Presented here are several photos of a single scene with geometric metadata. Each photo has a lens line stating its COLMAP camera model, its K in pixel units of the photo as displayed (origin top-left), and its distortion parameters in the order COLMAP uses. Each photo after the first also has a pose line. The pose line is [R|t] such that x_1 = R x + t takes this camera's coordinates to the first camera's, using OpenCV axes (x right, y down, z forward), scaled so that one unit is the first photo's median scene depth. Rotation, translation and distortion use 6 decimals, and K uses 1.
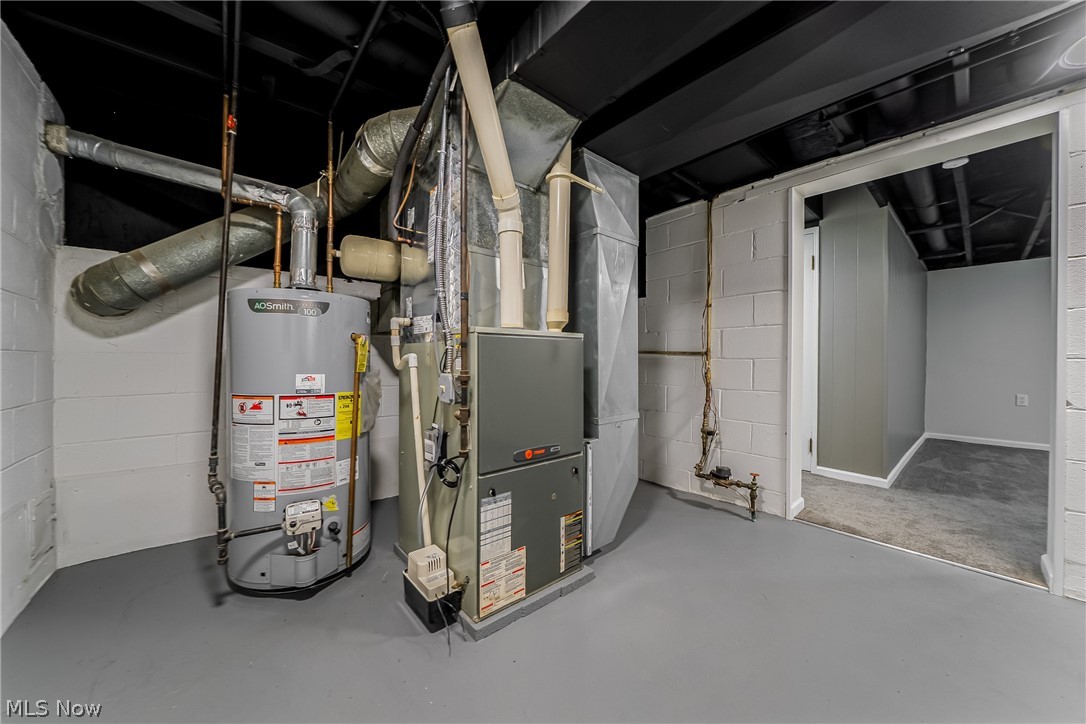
lens RADIAL K [[380.5, 0, 543.0], [0, 380.5, 362.0], [0, 0, 1]] dist [-0.022237, 0.000157]
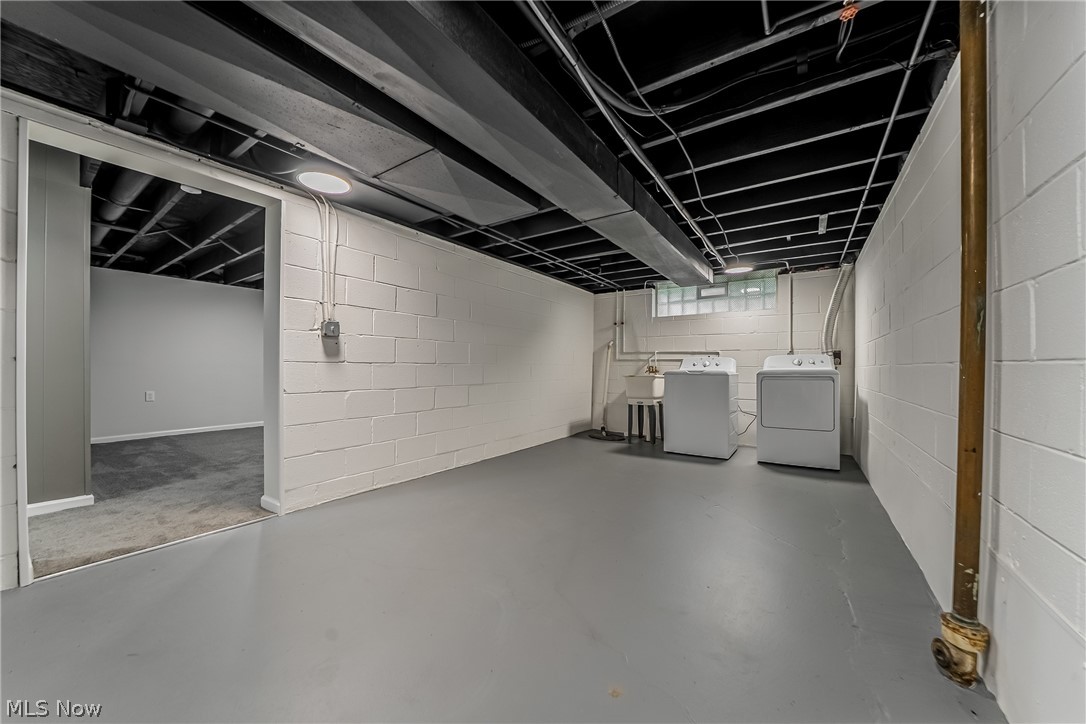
lens RADIAL K [[380.5, 0, 543.0], [0, 380.5, 362.0], [0, 0, 1]] dist [-0.022237, 0.000157]
pose [[-0.273579, 0.002131, 0.961847, -0.289808], [-0.001501, 0.999995, -0.002642, -0.002704], [-0.961848, -0.002166, -0.273574, 0.262086]]
